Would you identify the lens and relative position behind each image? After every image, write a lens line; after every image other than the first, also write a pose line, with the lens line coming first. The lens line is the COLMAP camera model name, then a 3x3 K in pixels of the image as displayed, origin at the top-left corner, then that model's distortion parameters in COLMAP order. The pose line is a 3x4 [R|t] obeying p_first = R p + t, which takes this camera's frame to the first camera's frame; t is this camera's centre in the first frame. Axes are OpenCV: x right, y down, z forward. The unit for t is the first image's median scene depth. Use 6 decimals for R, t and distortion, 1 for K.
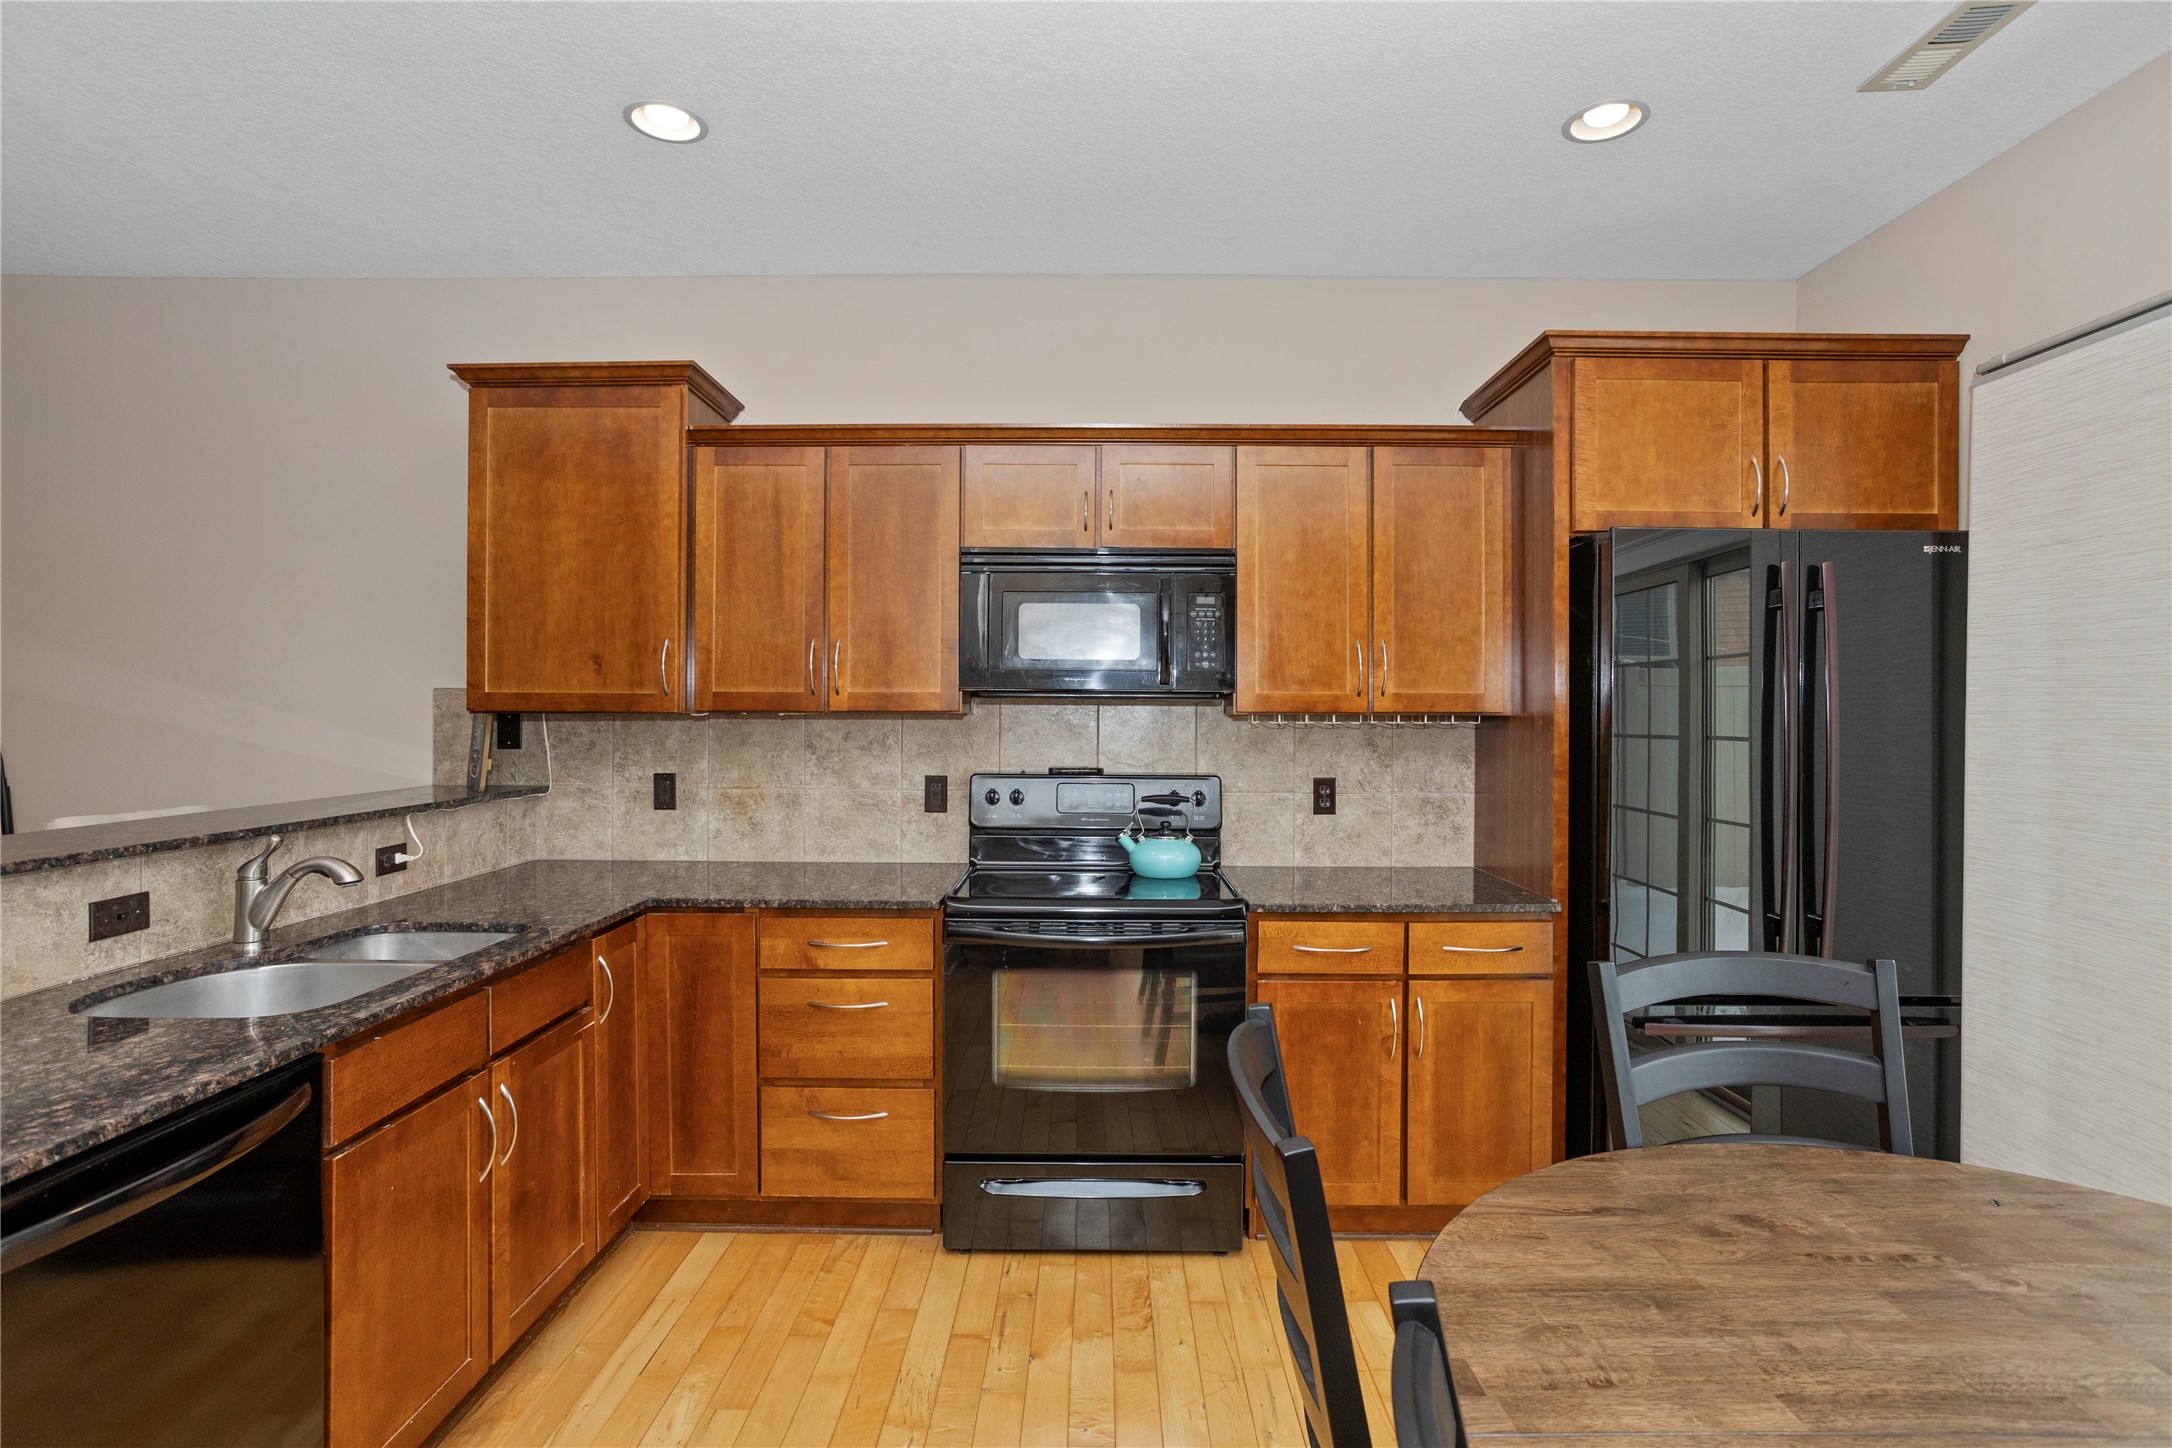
lens RADIAL K [[1061.9, 0, 1087.4], [0, 1061.9, 715.9], [0, 0, 1]] dist [-0.036655, 0.025518]
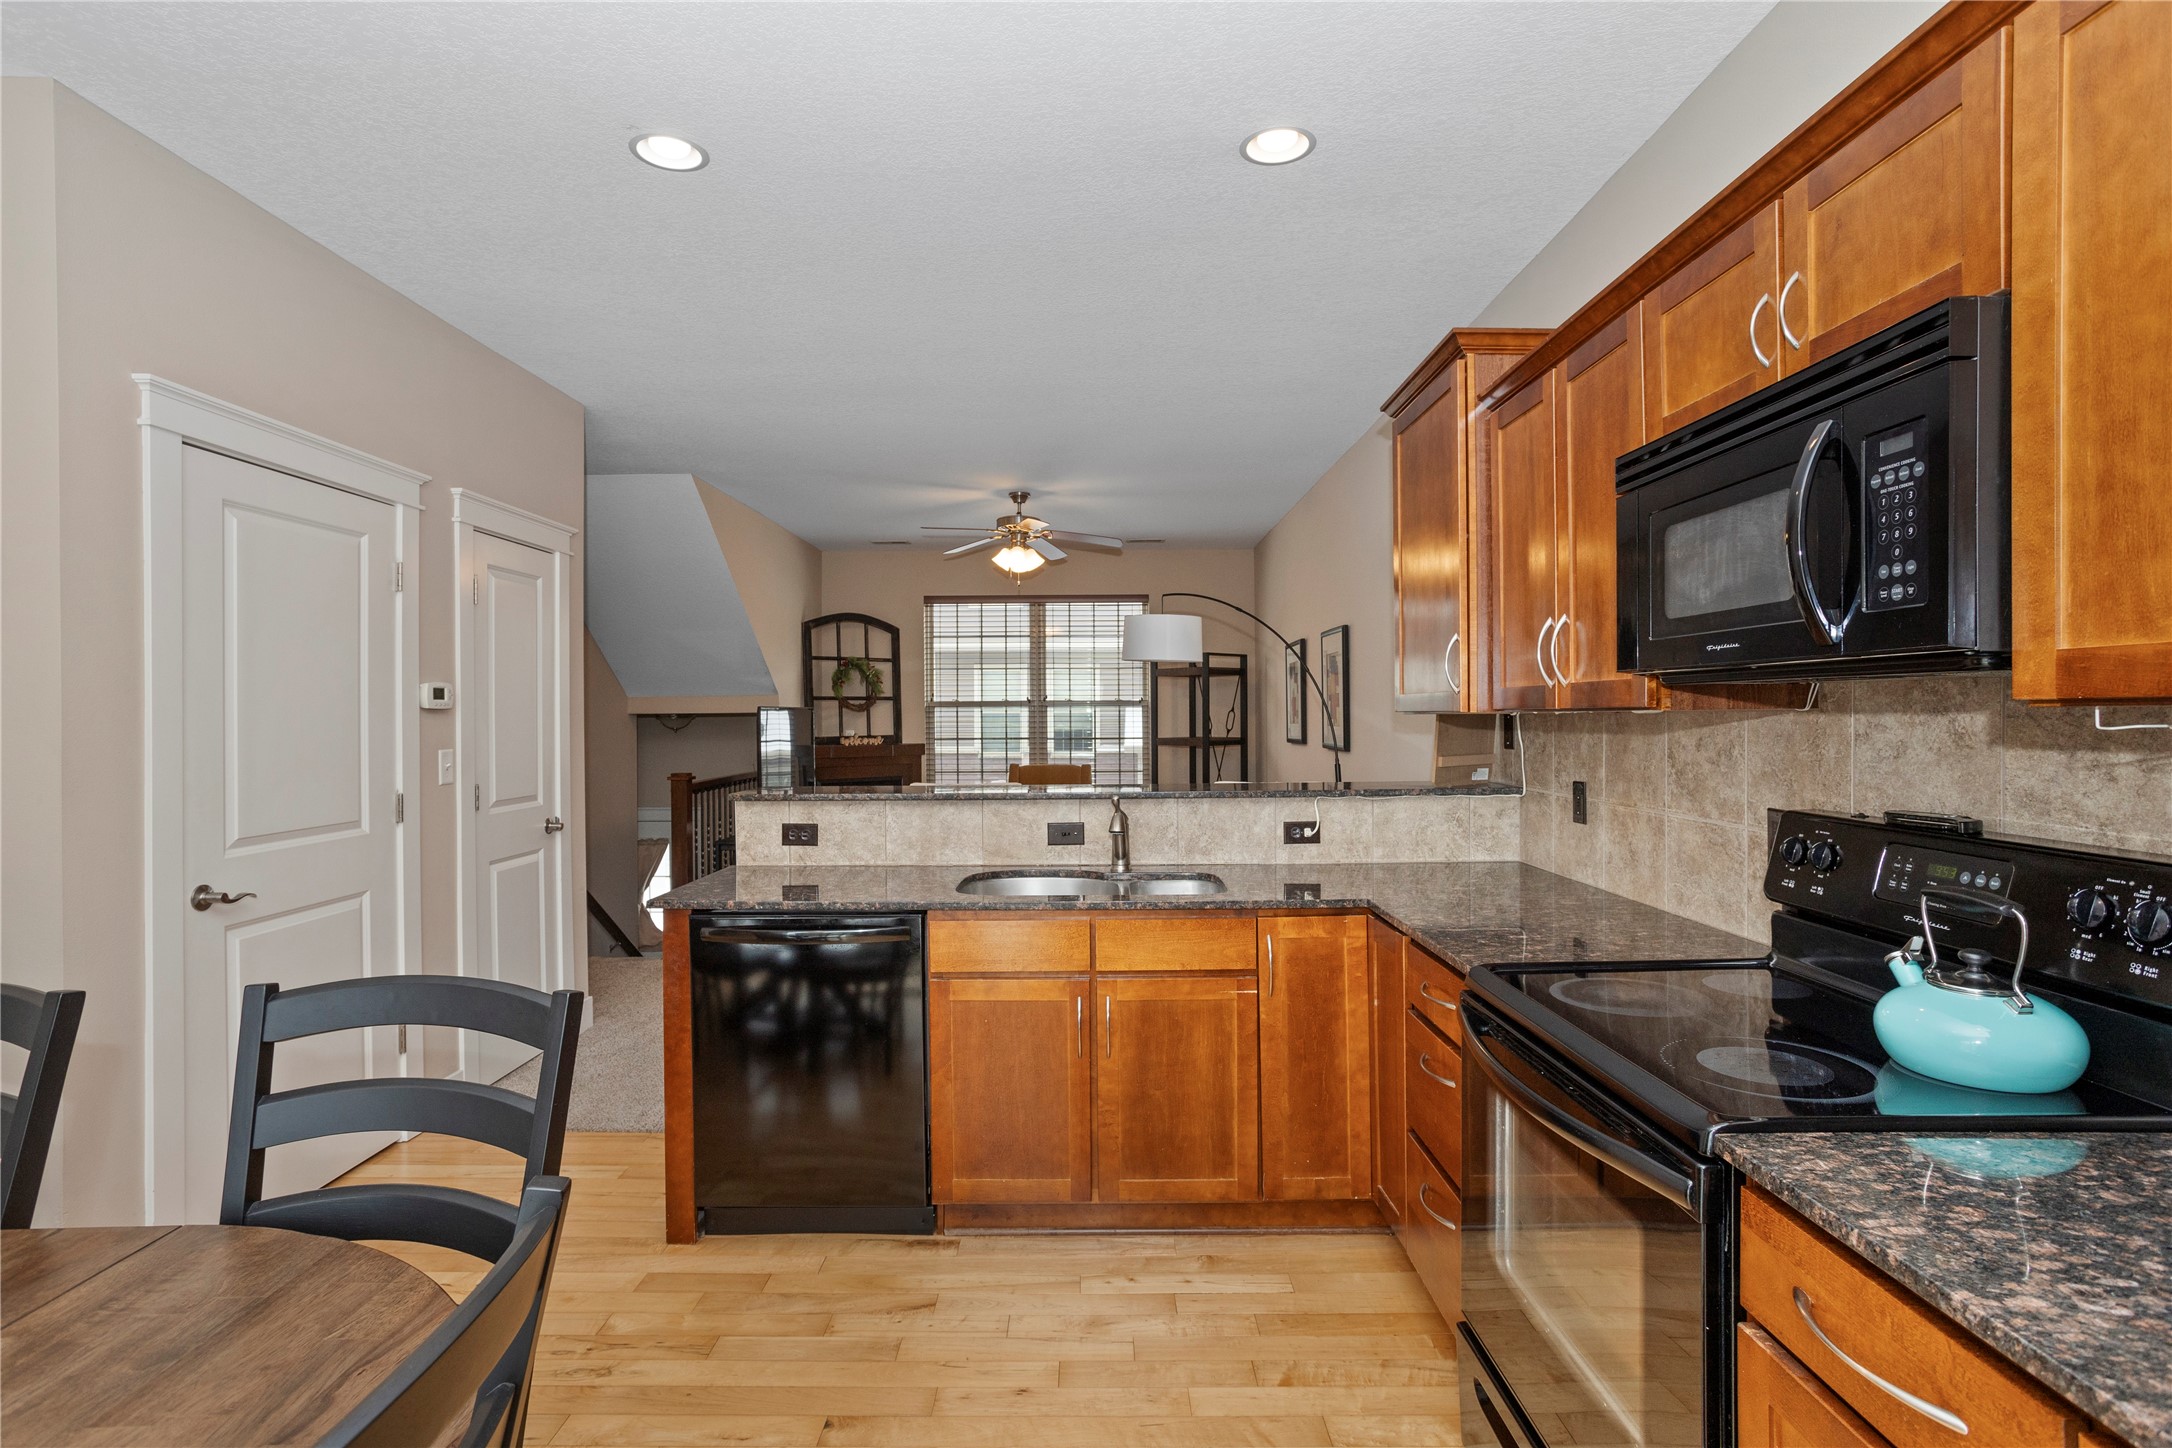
lens RADIAL K [[1061.9, 0, 1107.0], [0, 1061.9, 719.3], [0, 0, 1]] dist [-0.036655, 0.025518]
pose [[0.025904, -0.000679, -0.999664, 0.529811], [0.002071, 0.999998, -0.000626, 0.002915], [0.999662, -0.002054, 0.025905, 0.666136]]
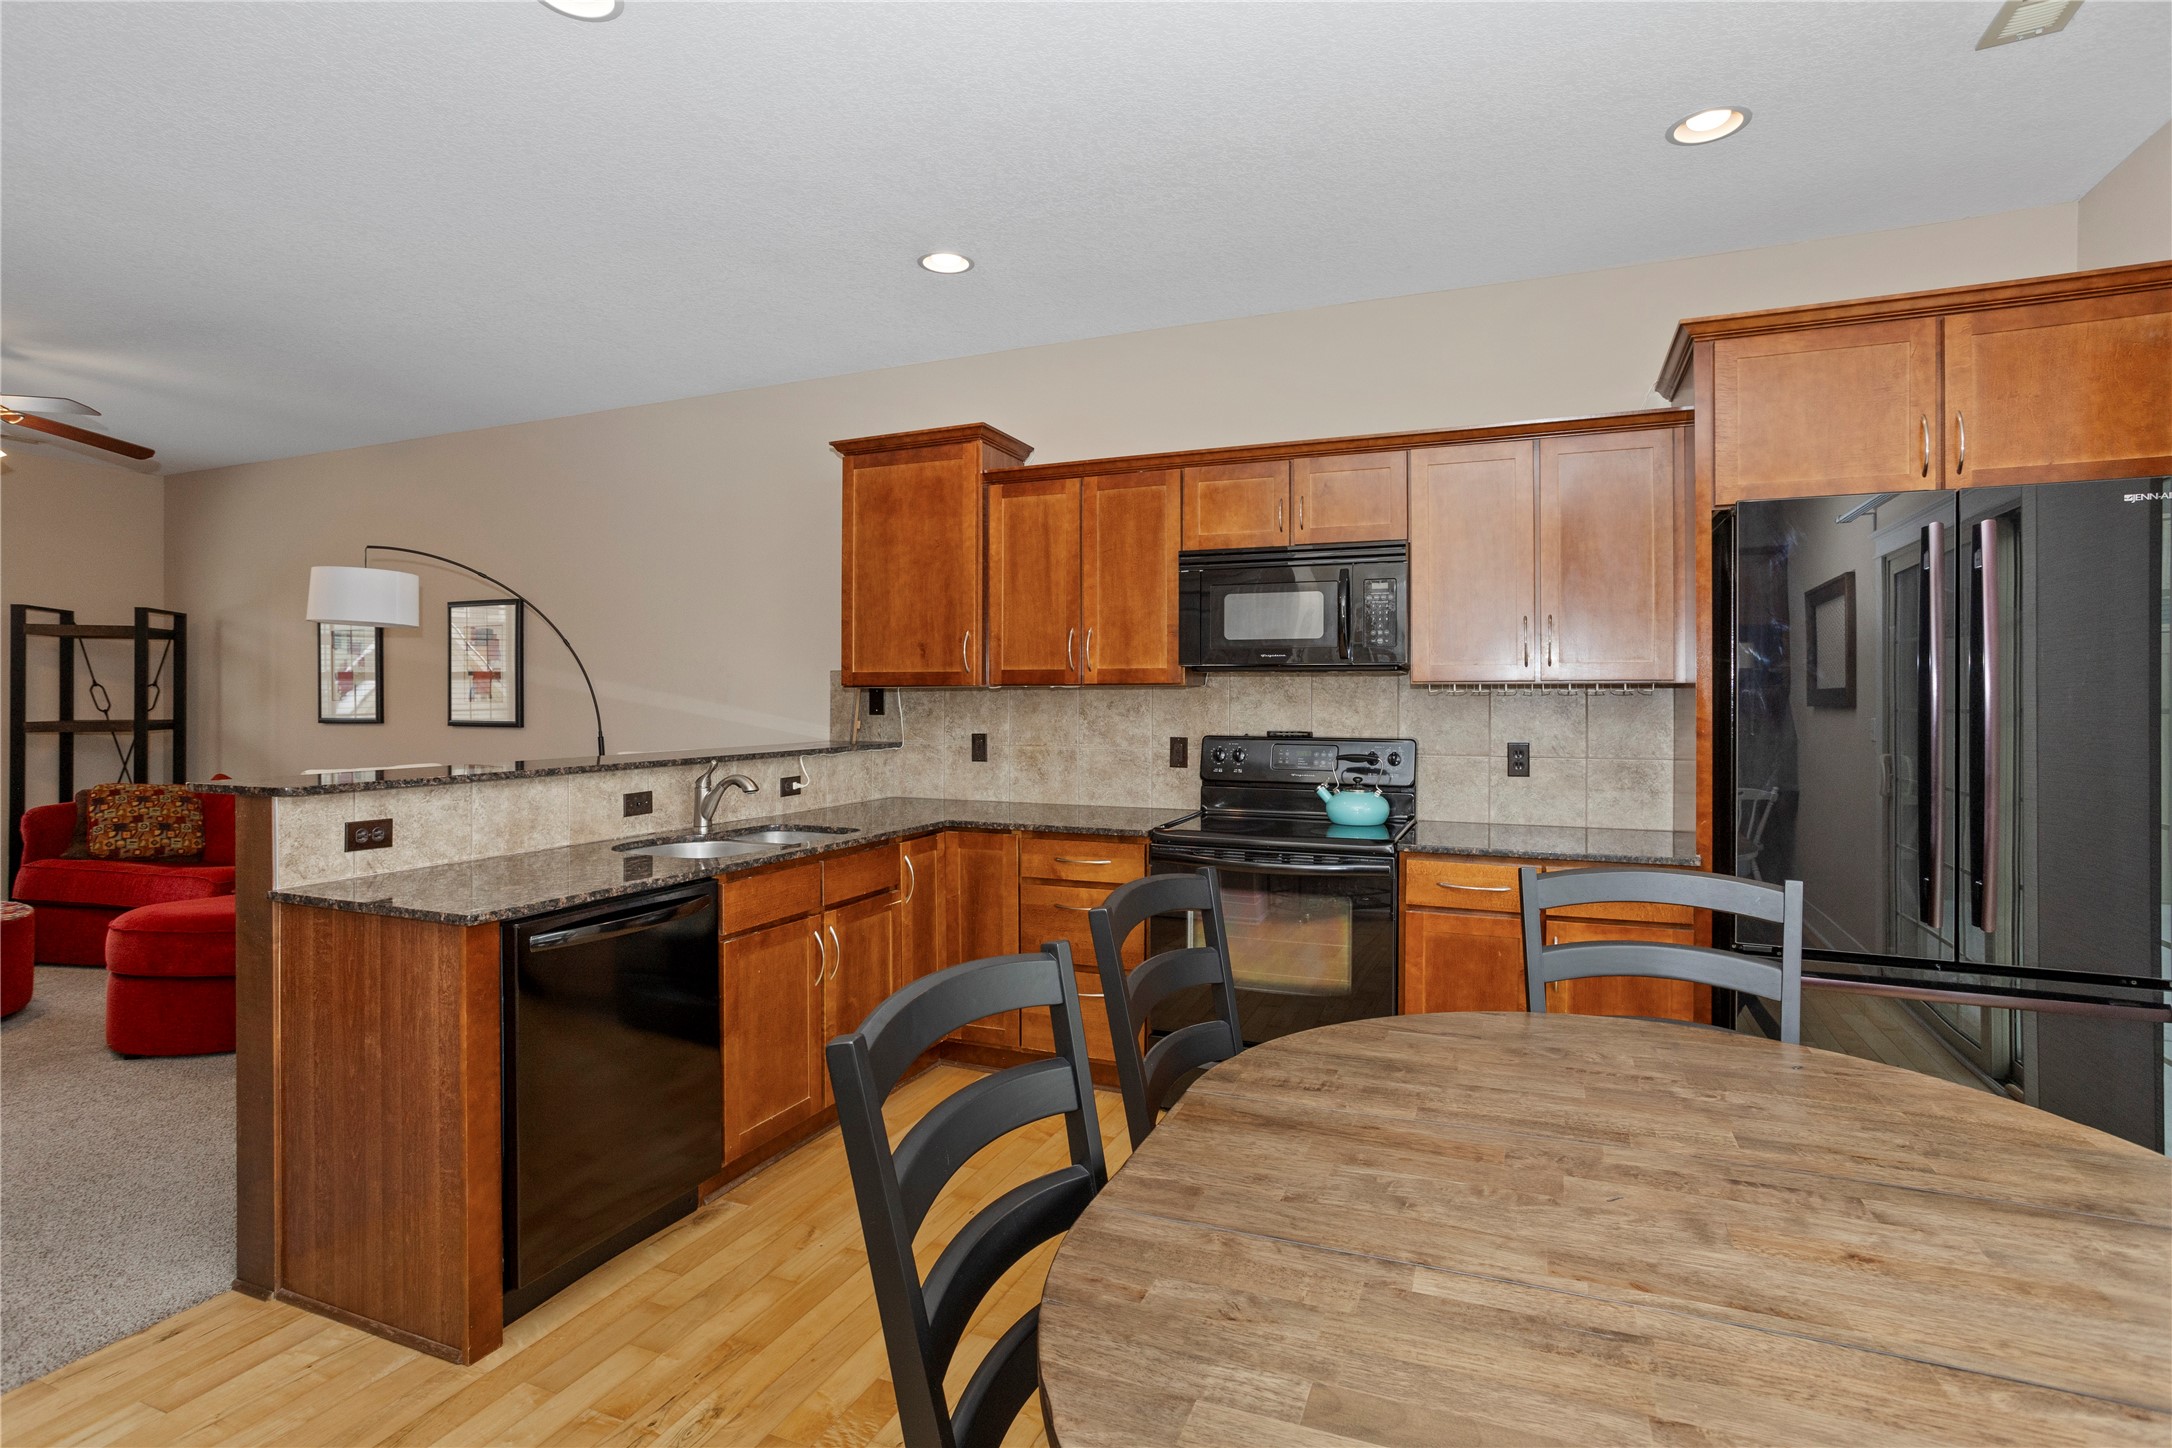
lens RADIAL K [[1061.9, 0, 1082.7], [0, 1061.9, 701.1], [0, 0, 1]] dist [-0.036655, 0.025518]
pose [[0.924384, -0.002127, -0.381457, 0.251360], [0.001581, 0.999997, -0.001745, 0.018902], [0.381460, 0.001010, 0.924385, -0.191967]]
